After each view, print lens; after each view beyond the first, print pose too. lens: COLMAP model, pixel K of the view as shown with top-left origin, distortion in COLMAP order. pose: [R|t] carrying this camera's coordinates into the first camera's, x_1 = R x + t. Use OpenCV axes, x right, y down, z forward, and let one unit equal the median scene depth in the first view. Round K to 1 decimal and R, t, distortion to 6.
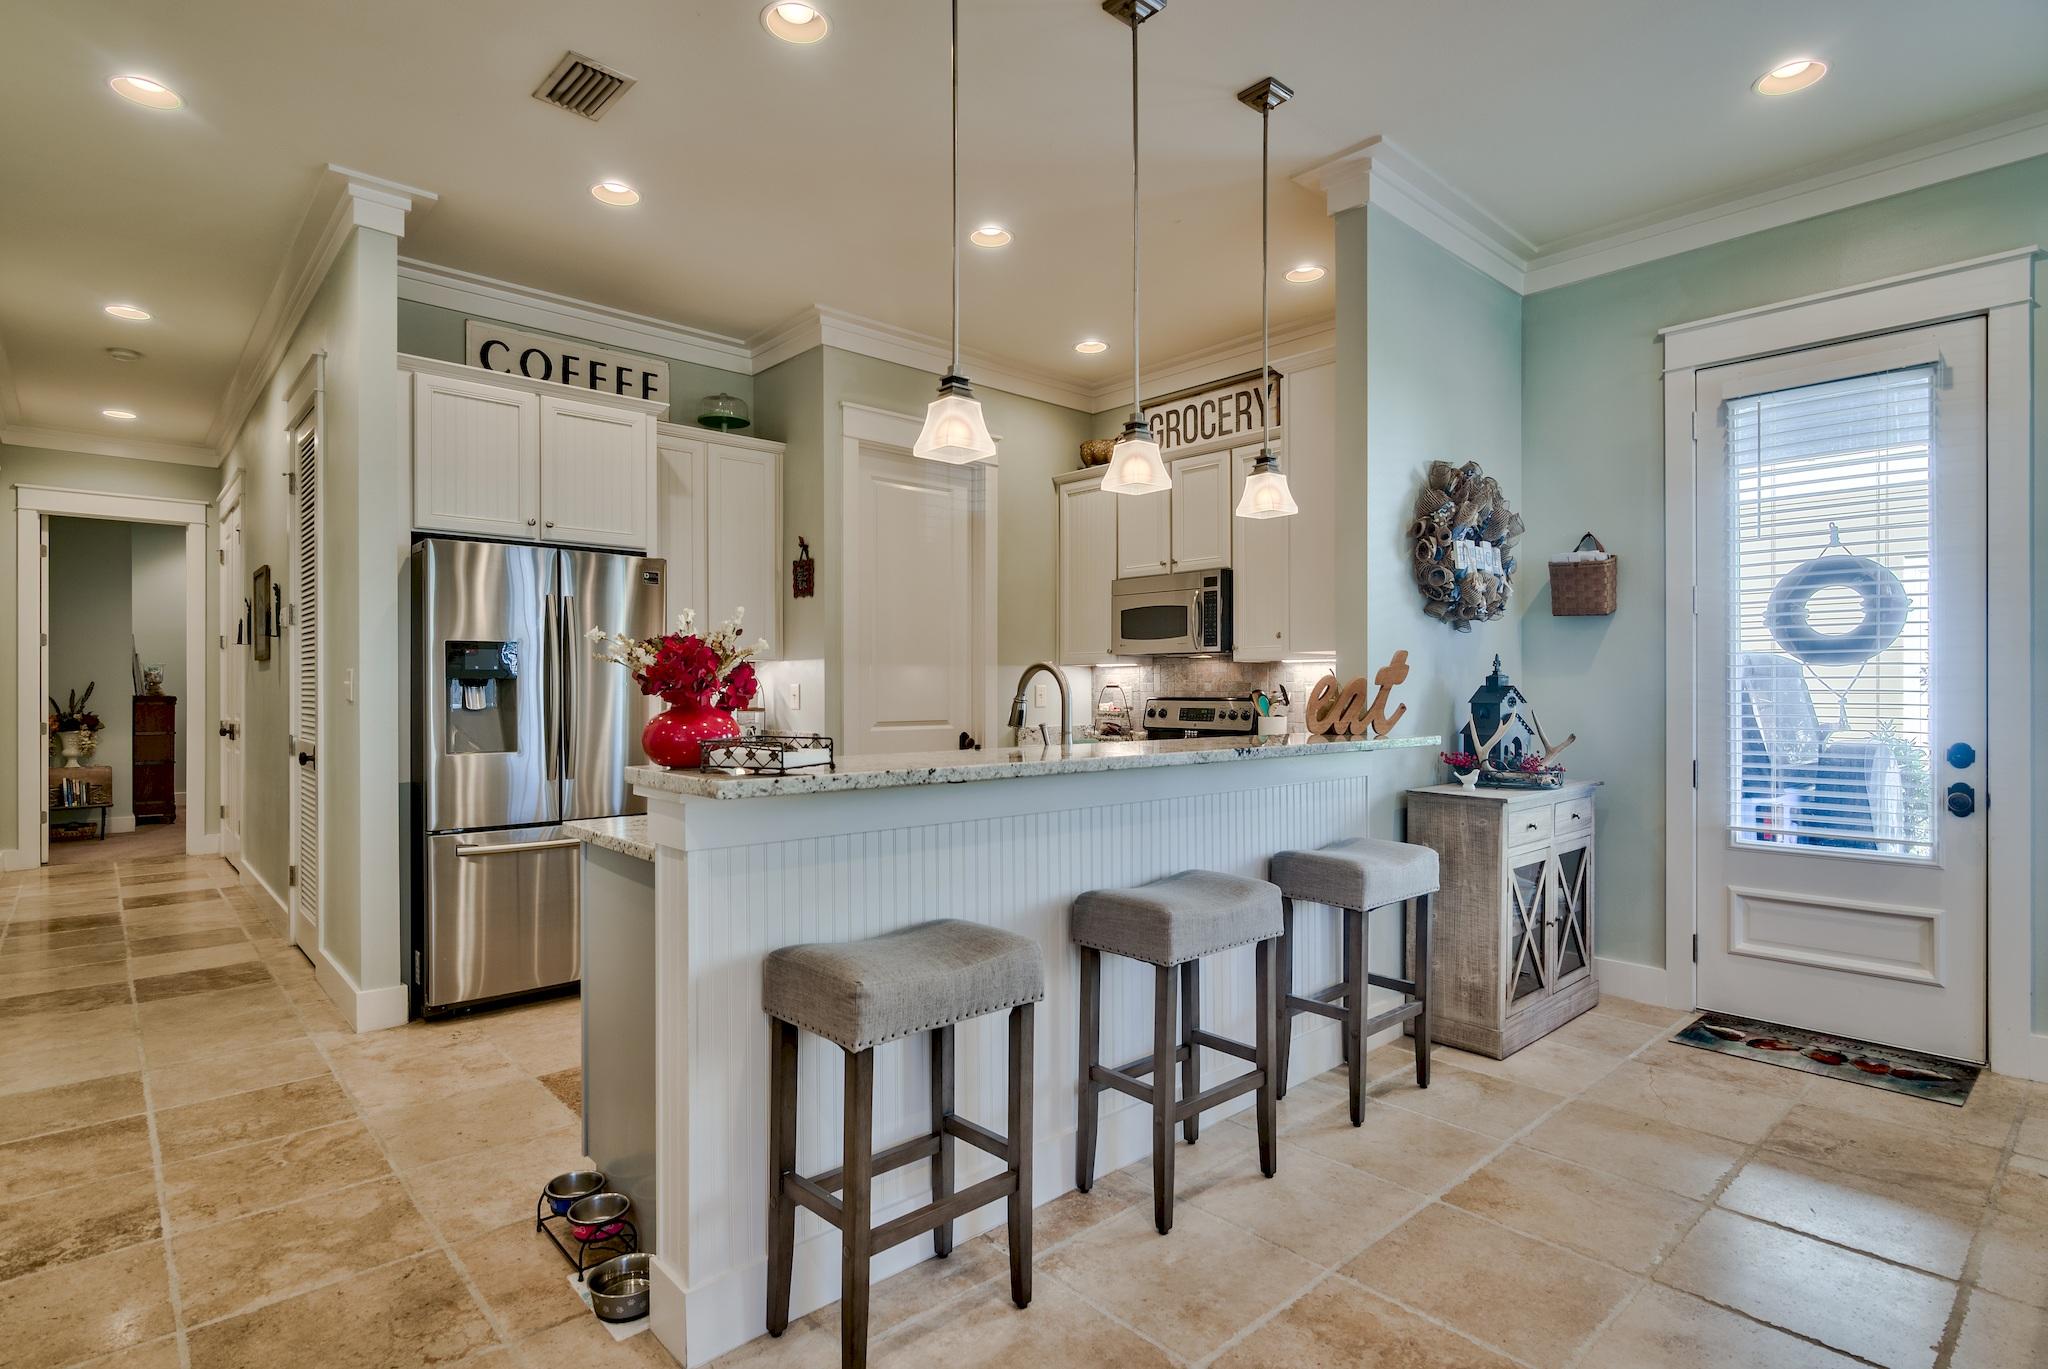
lens RADIAL K [[1024.2, 0, 1023.9], [0, 1024.2, 690.6], [0, 0, 1]] dist [-0.002365, -0.001153]
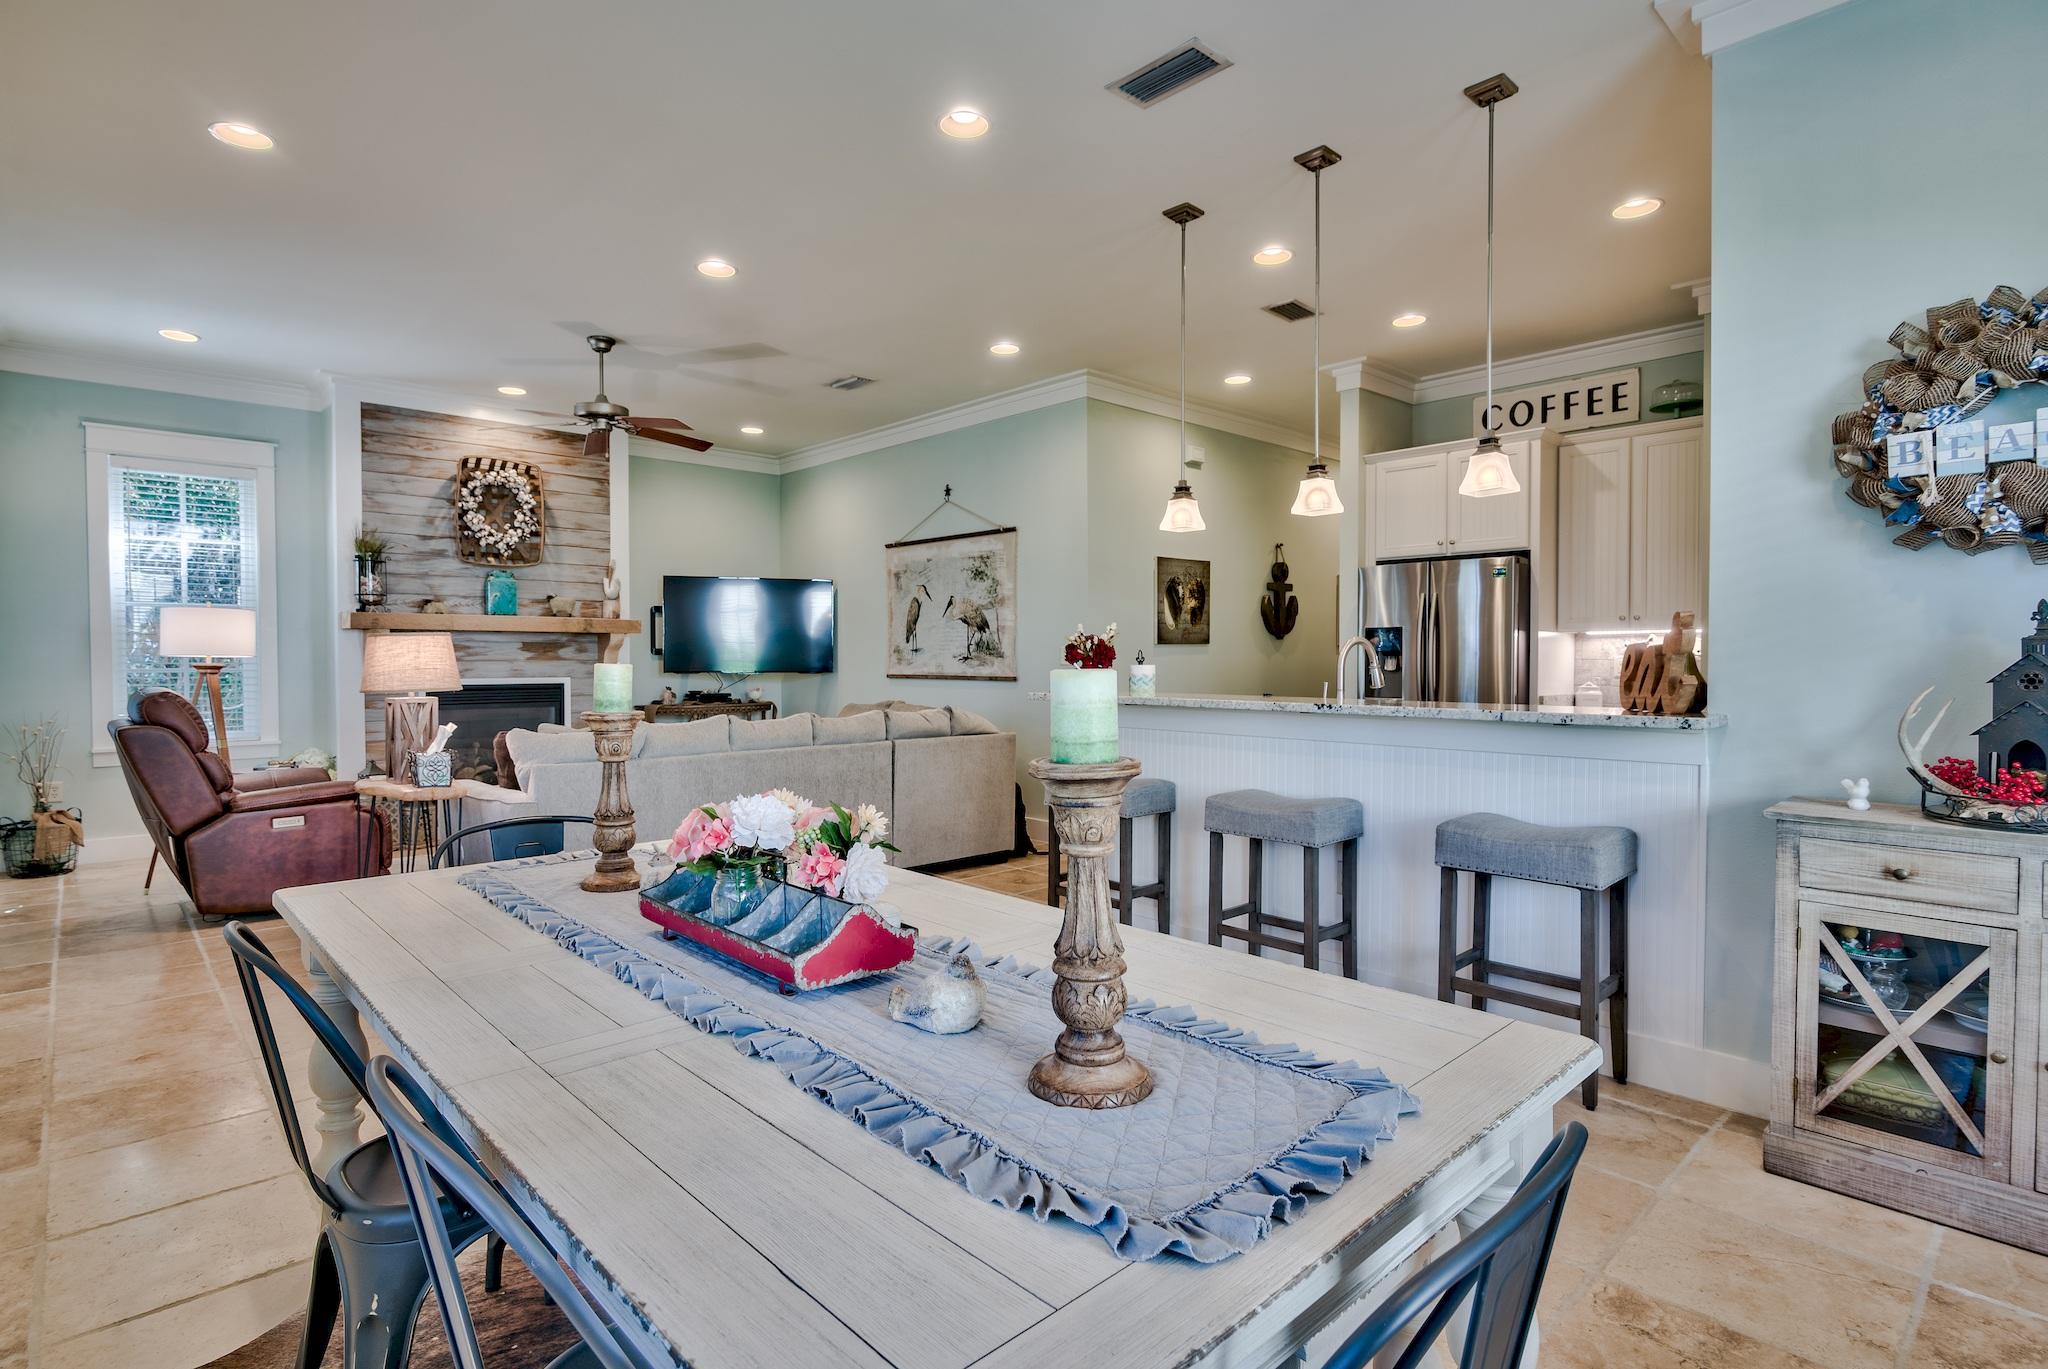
lens RADIAL K [[1024.2, 0, 1023.9], [0, 1024.2, 690.6], [0, 0, 1]] dist [-0.002365, -0.001153]
pose [[0.014165, 0.034739, -0.999296, 0.795816], [0.000078, 0.999396, 0.034744, -0.003860], [0.999900, -0.000570, 0.014153, 0.313150]]
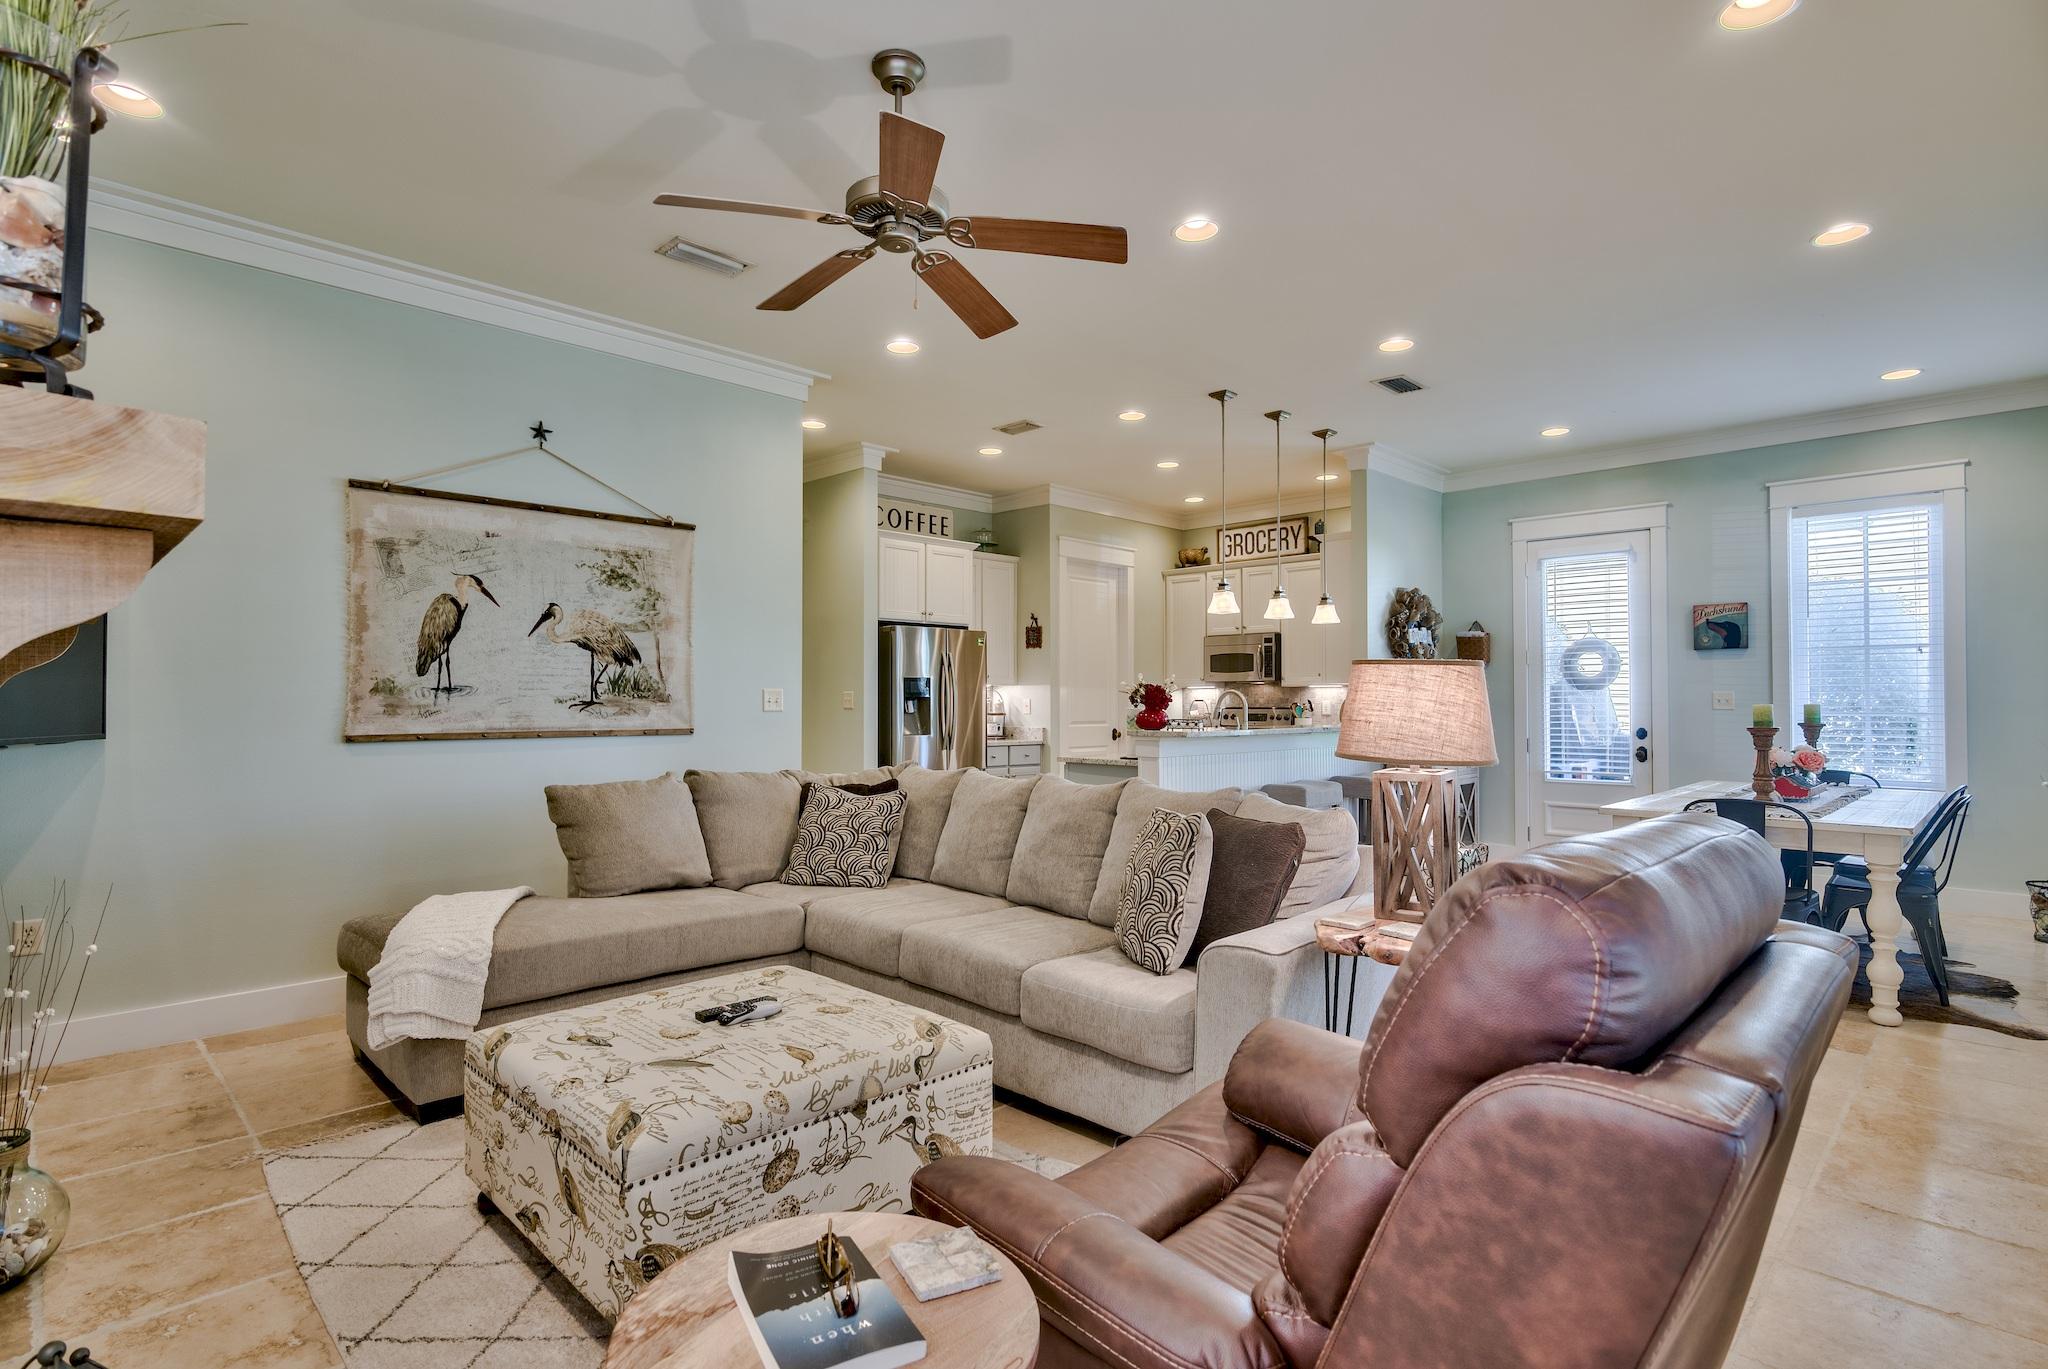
lens RADIAL K [[1024.2, 0, 1023.9], [0, 1024.2, 690.6], [0, 0, 1]] dist [-0.002365, -0.001153]
pose [[0.998718, 0.000978, 0.050602, -0.320453], [-0.000339, 0.999920, -0.012619, 0.000727], [-0.050611, 0.012586, 0.998639, -0.712755]]
